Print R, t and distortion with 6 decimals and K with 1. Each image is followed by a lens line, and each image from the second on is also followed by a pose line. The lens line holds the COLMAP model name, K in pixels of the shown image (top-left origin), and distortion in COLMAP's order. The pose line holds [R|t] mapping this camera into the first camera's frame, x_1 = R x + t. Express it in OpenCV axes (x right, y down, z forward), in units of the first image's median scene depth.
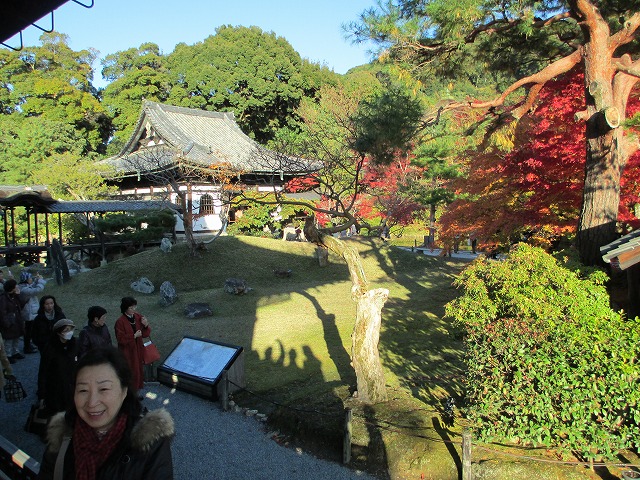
lens RADIAL K [[550.4, 0, 319.6], [0, 550.4, 239.9], [0, 0, 1]] dist [-0.011239, -0.001668]
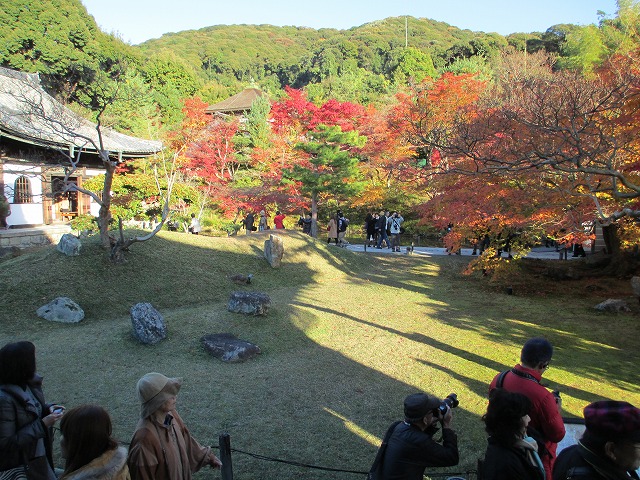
lens RADIAL K [[550.4, 0, 320.3], [0, 550.4, 239.1], [0, 0, 1]] dist [-0.011239, -0.001668]
pose [[0.908620, -0.019003, 0.417192, -0.088823], [0.015700, 0.999812, 0.011347, -0.000007], [-0.417329, -0.003760, 0.908748, 0.089129]]
